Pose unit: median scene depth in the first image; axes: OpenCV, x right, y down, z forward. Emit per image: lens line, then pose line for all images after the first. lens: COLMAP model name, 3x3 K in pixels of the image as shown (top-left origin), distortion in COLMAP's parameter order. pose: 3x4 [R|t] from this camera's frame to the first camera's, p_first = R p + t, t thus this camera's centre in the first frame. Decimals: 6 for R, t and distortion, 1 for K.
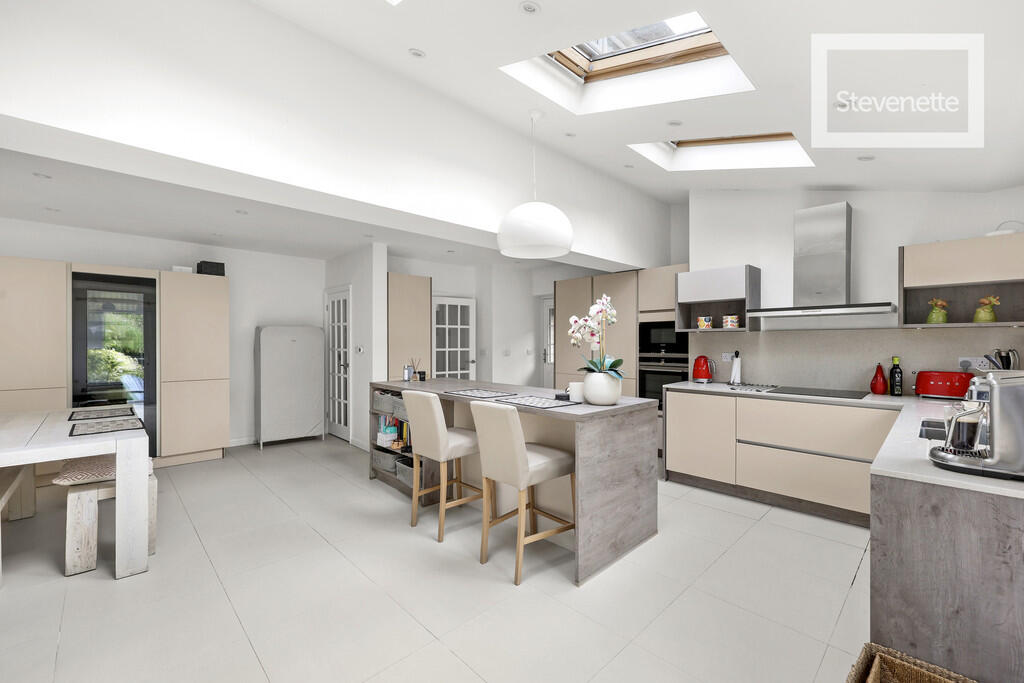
lens RADIAL K [[425.8, 0, 511.7], [0, 425.8, 344.1], [0, 0, 1]] dist [-0.003409, -0.000557]
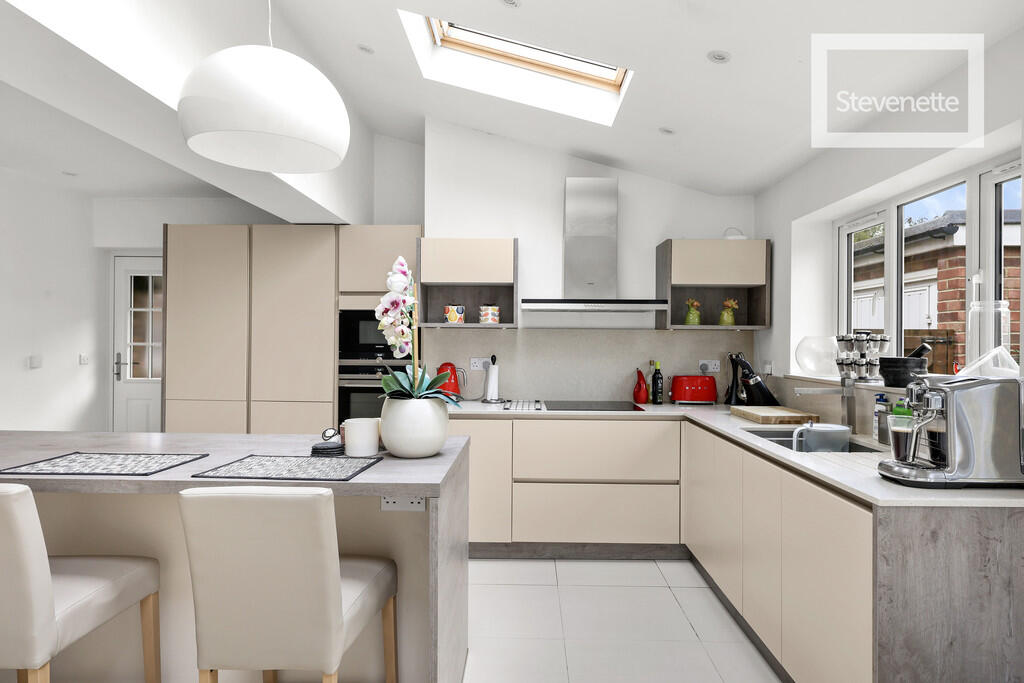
lens RADIAL K [[605.5, 0, 514.1], [0, 605.5, 339.9], [0, 0, 1]] dist [-0.004230, 0.001916]
pose [[0.705203, 0.010237, 0.708931, -0.216945], [-0.004833, 0.999942, -0.009632, -0.000432], [-0.708989, 0.003366, 0.705212, 0.305382]]
